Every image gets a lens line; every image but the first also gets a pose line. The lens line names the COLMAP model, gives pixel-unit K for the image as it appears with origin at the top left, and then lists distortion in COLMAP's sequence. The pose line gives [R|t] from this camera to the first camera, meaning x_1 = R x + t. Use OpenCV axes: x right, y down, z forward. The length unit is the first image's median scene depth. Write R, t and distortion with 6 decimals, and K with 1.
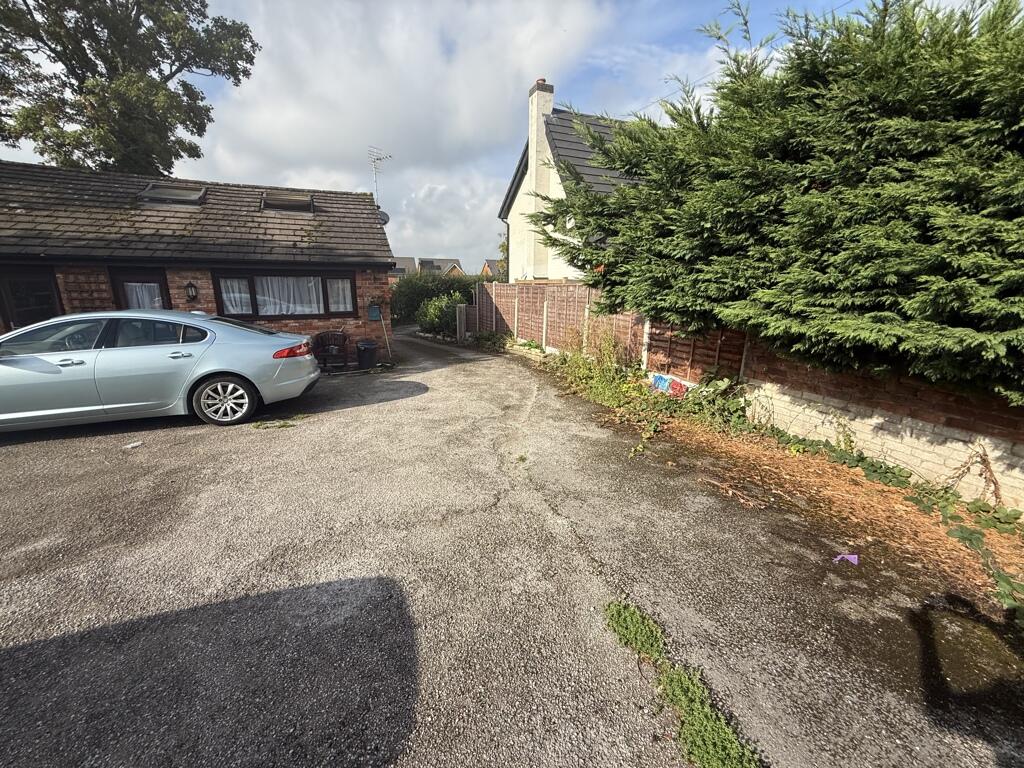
lens RADIAL K [[411.1, 0, 509.1], [0, 411.1, 383.8], [0, 0, 1]] dist [0.002593, -0.000140]
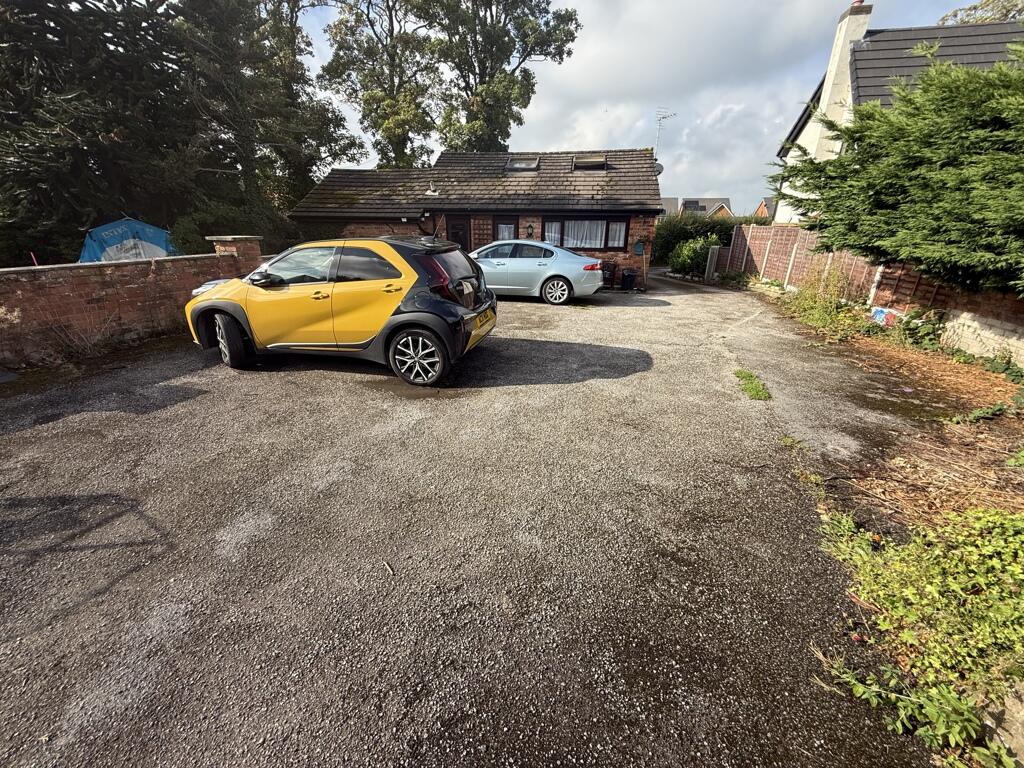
lens RADIAL K [[411.1, 0, 510.6], [0, 411.1, 381.0], [0, 0, 1]] dist [0.002593, -0.000140]
pose [[0.839885, 0.196428, -0.505974, 0.094924], [-0.133424, 0.978330, 0.158328, 0.108108], [0.526110, -0.065469, 0.847893, -0.444557]]
